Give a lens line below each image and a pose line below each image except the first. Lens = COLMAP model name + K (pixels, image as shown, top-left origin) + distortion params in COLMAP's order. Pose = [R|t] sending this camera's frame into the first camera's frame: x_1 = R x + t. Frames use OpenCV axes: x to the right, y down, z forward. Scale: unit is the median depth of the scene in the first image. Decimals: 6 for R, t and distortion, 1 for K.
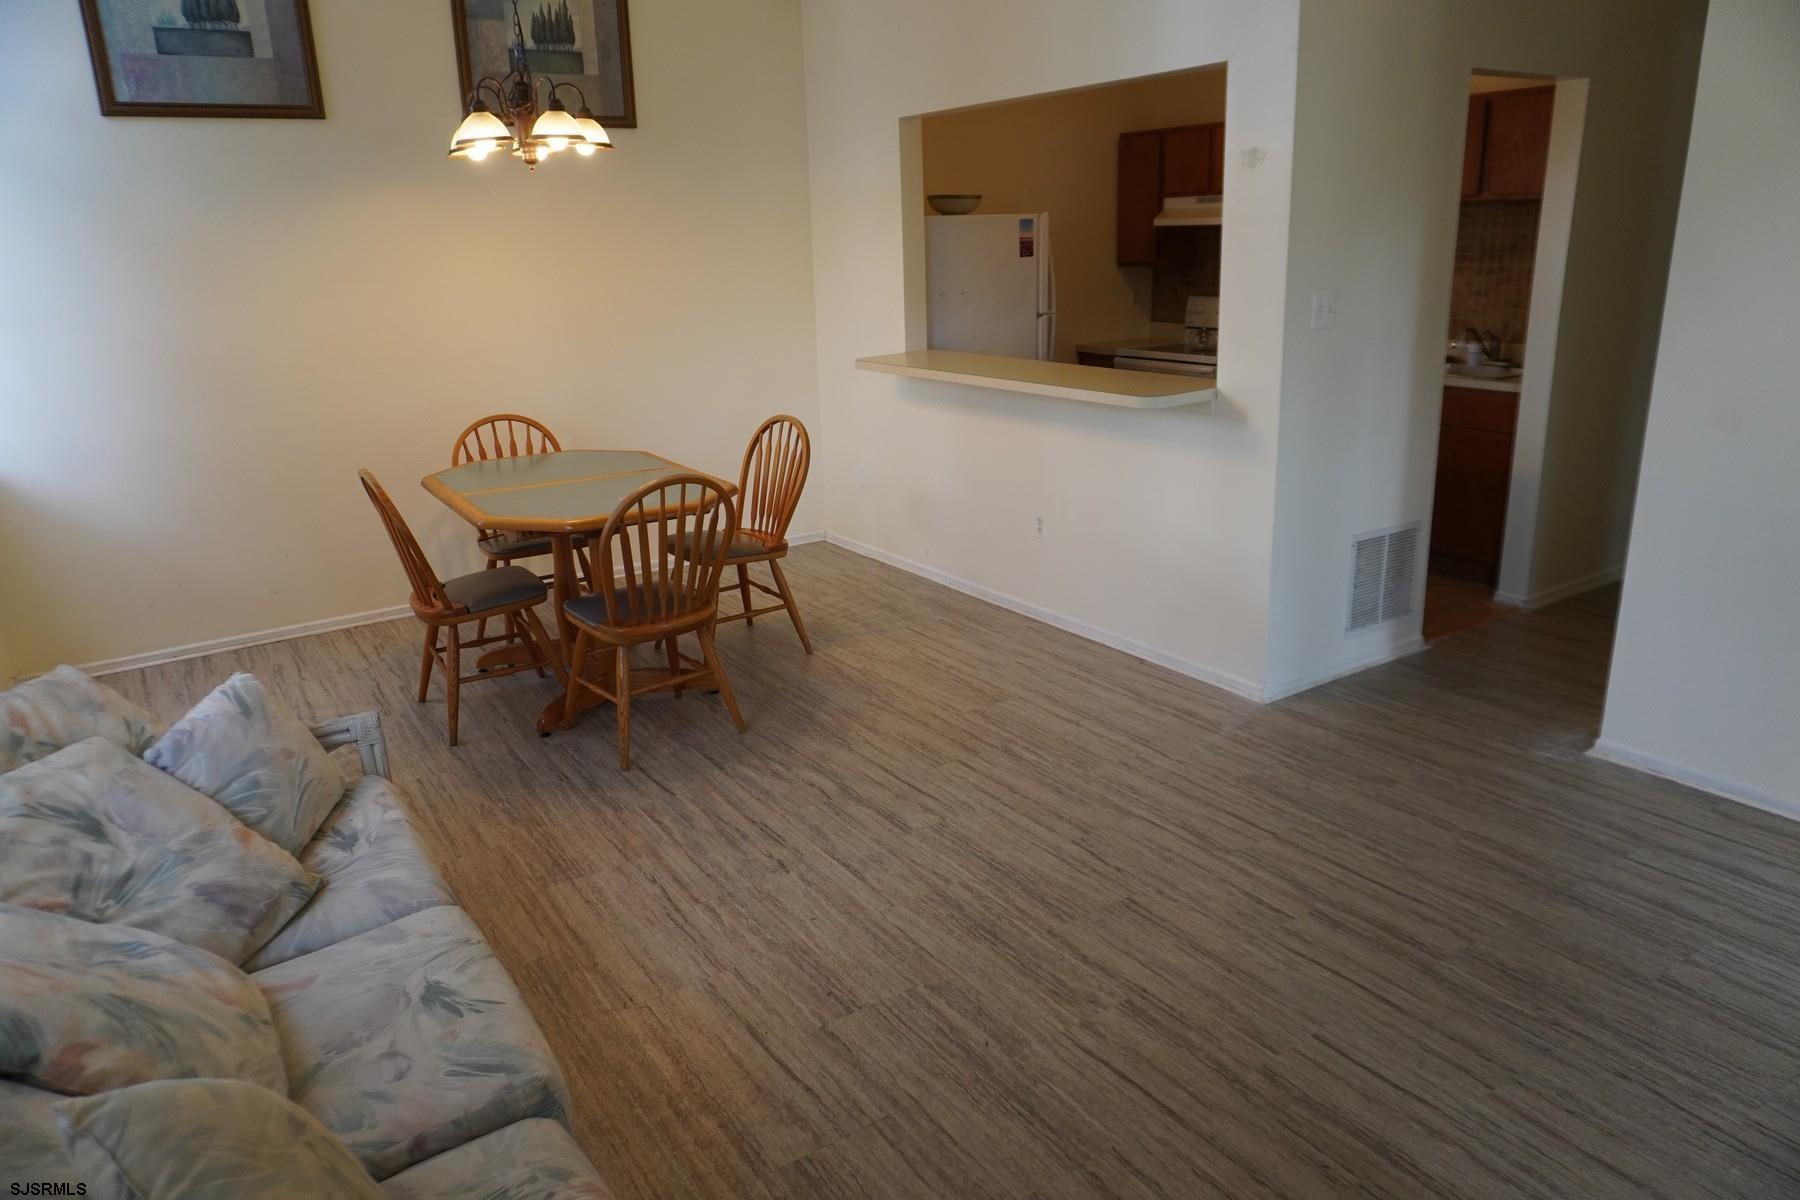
lens RADIAL K [[1219.4, 0, 900.0], [0, 1219.4, 600.0], [0, 0, 1]] dist [-0.024189, 0.003567]
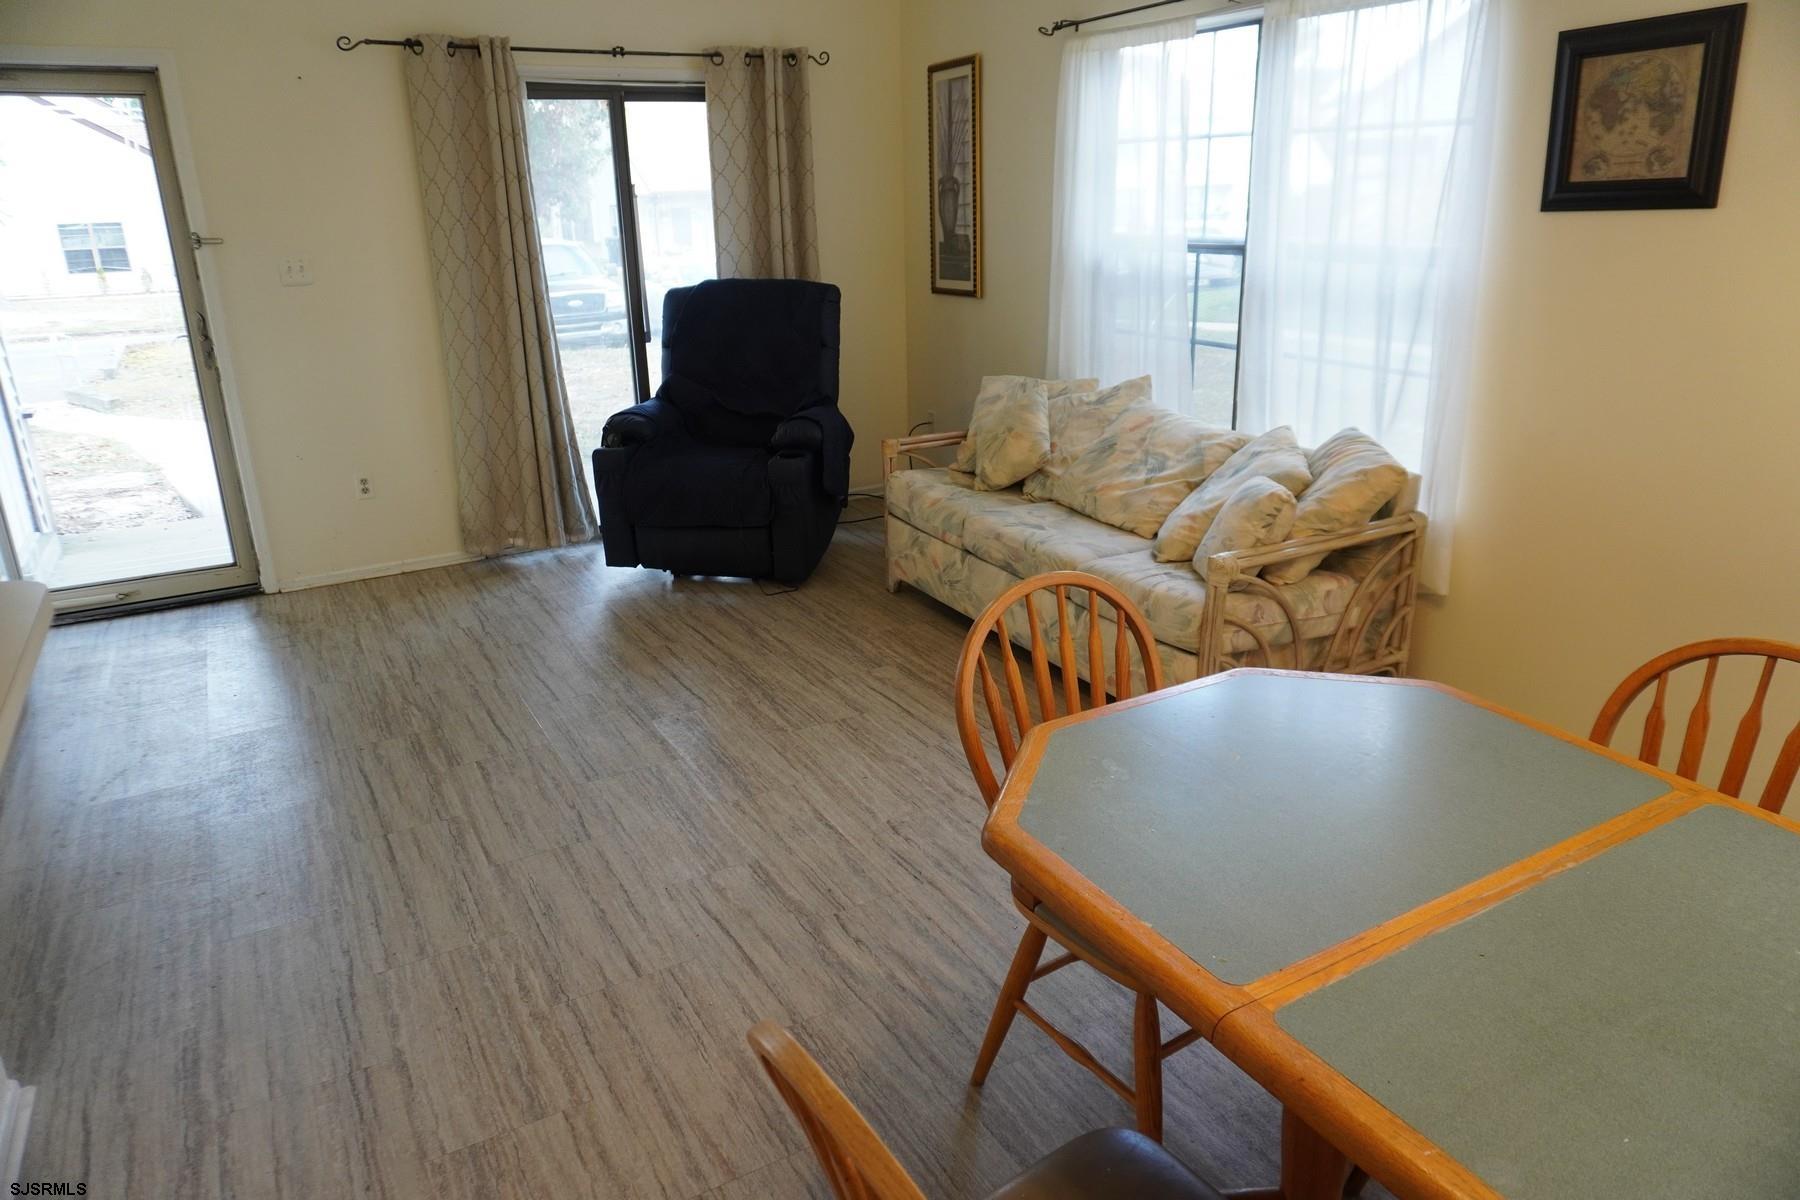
lens RADIAL K [[1201.1, 0, 924.6], [0, 1201.1, 594.5], [0, 0, 1]] dist [-0.045589, 0.026233]
pose [[-0.997374, 0.036681, 0.062451, -0.148370], [0.066305, 0.809388, 0.583520, -0.388642], [-0.029143, 0.586128, -0.809694, 1.317948]]
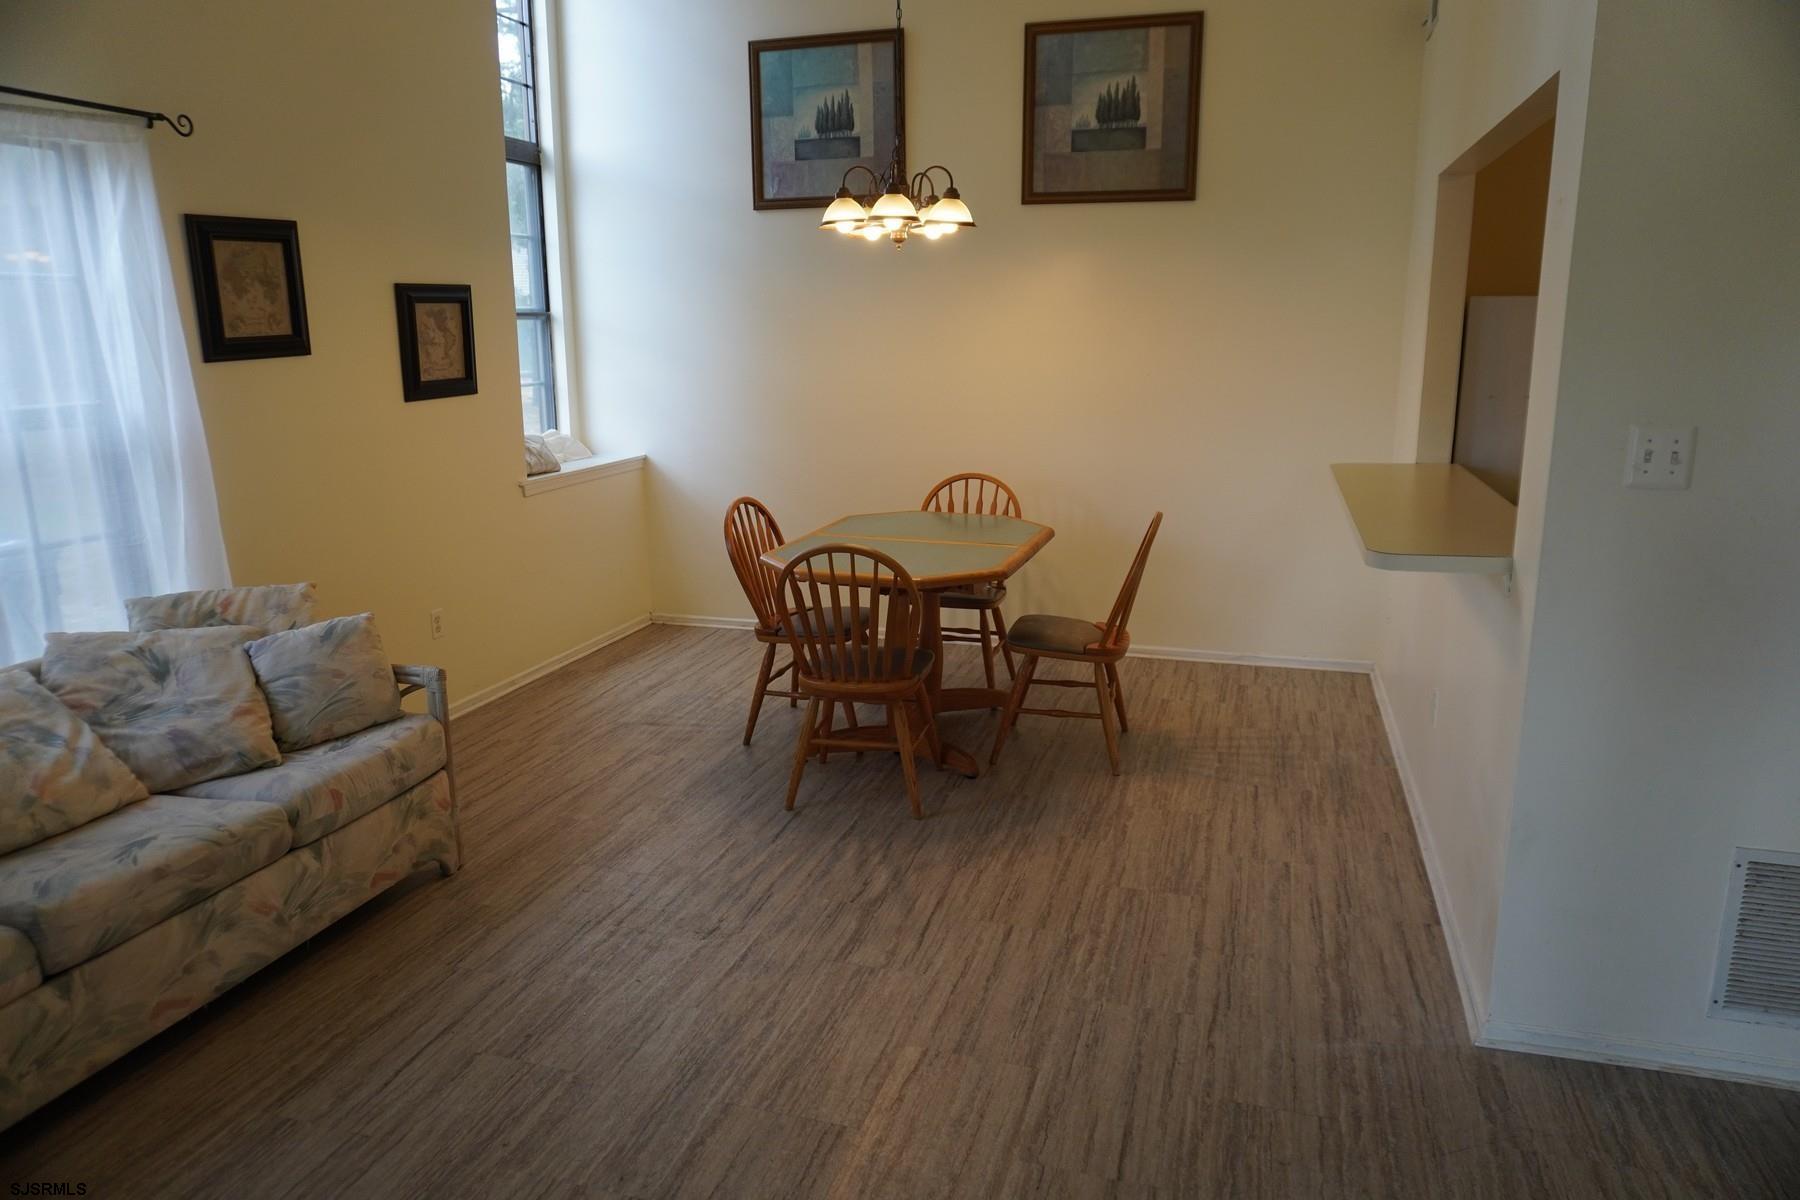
lens RADIAL K [[1195.4, 0, 881.2], [0, 1195.4, 613.7], [0, 0, 1]] dist [-0.059168, 0.034215]
pose [[0.635163, 0.207492, -0.743986, 0.526741], [-0.236634, 0.969197, 0.068280, -0.107062], [0.735236, 0.132683, 0.664697, 0.330199]]
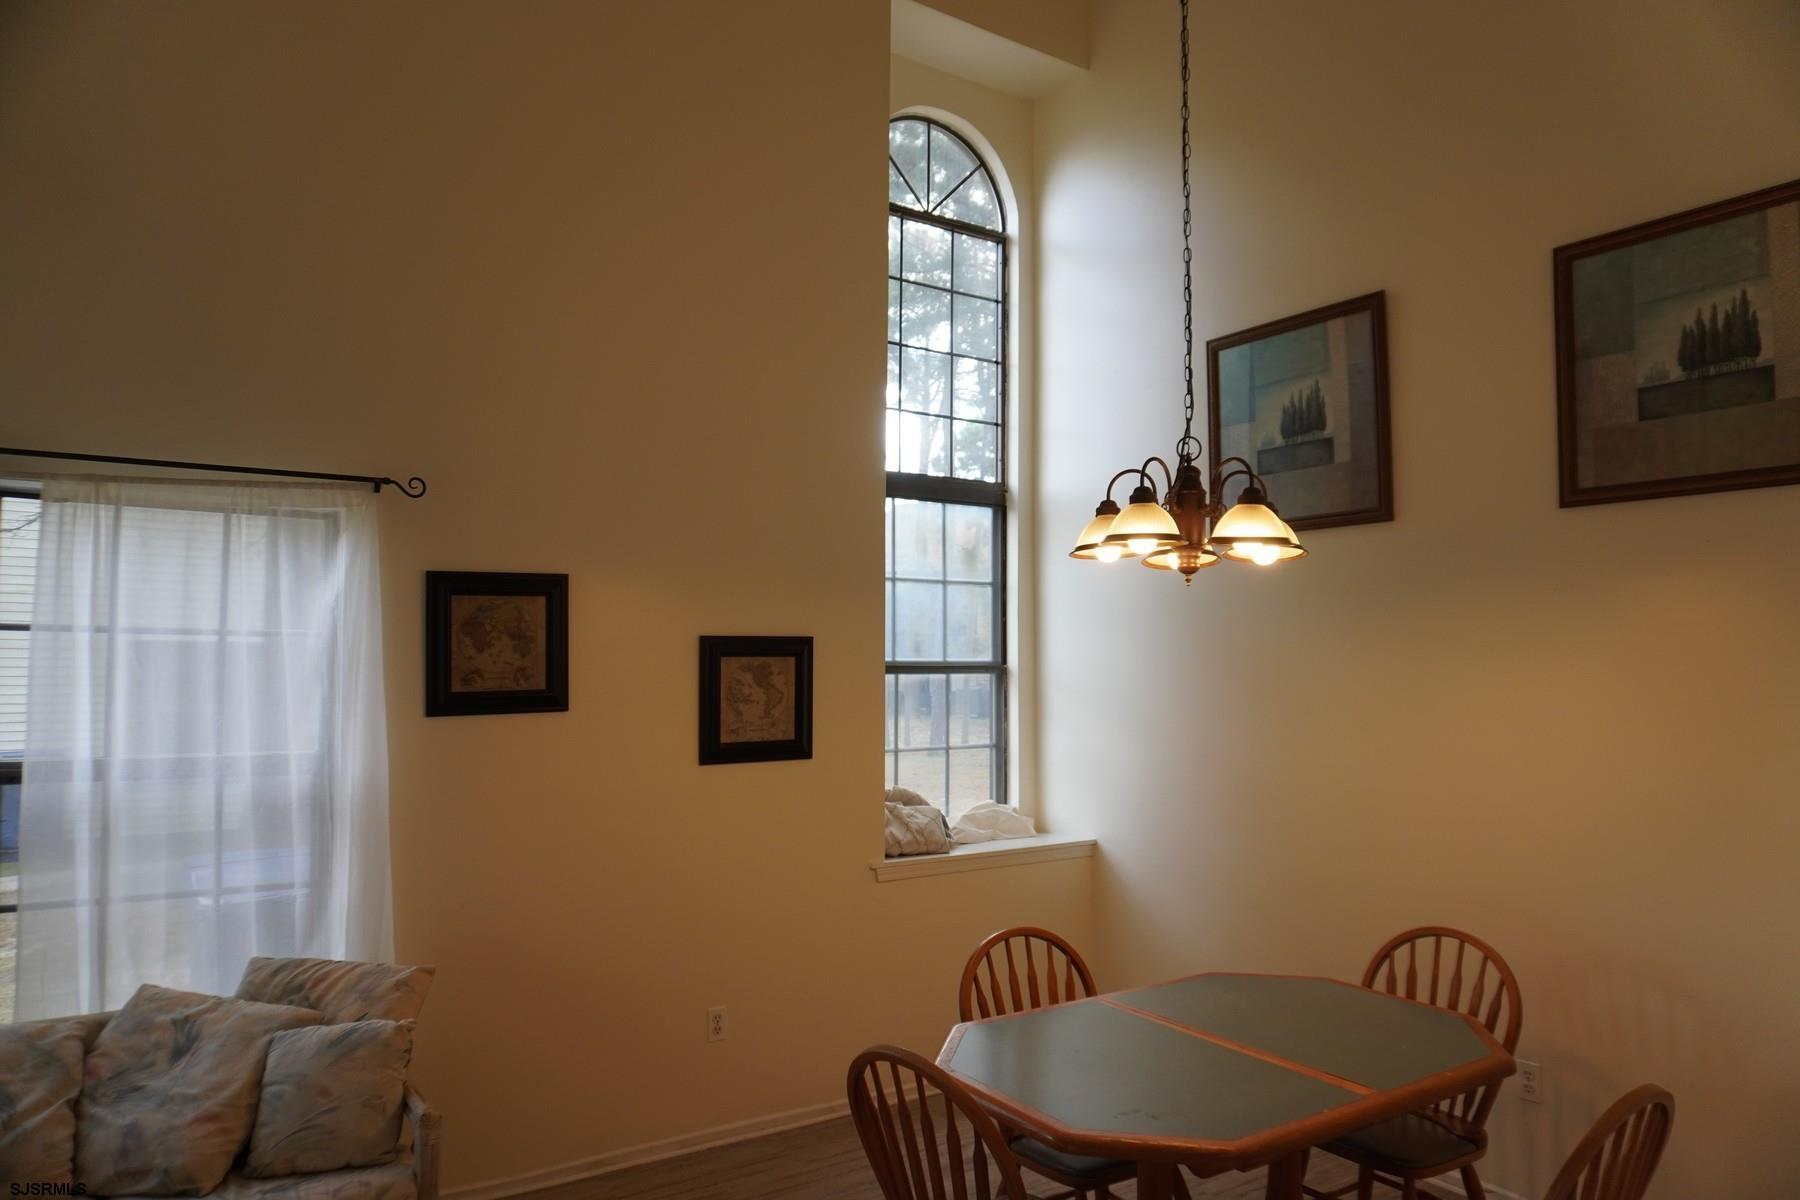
lens RADIAL K [[1195.4, 0, 881.2], [0, 1195.4, 613.7], [0, 0, 1]] dist [-0.059168, 0.034215]
pose [[0.015268, -0.016537, -0.999747, 0.377543], [-0.293359, 0.955787, -0.020290, -0.265302], [0.955880, 0.293595, 0.009742, 0.817622]]
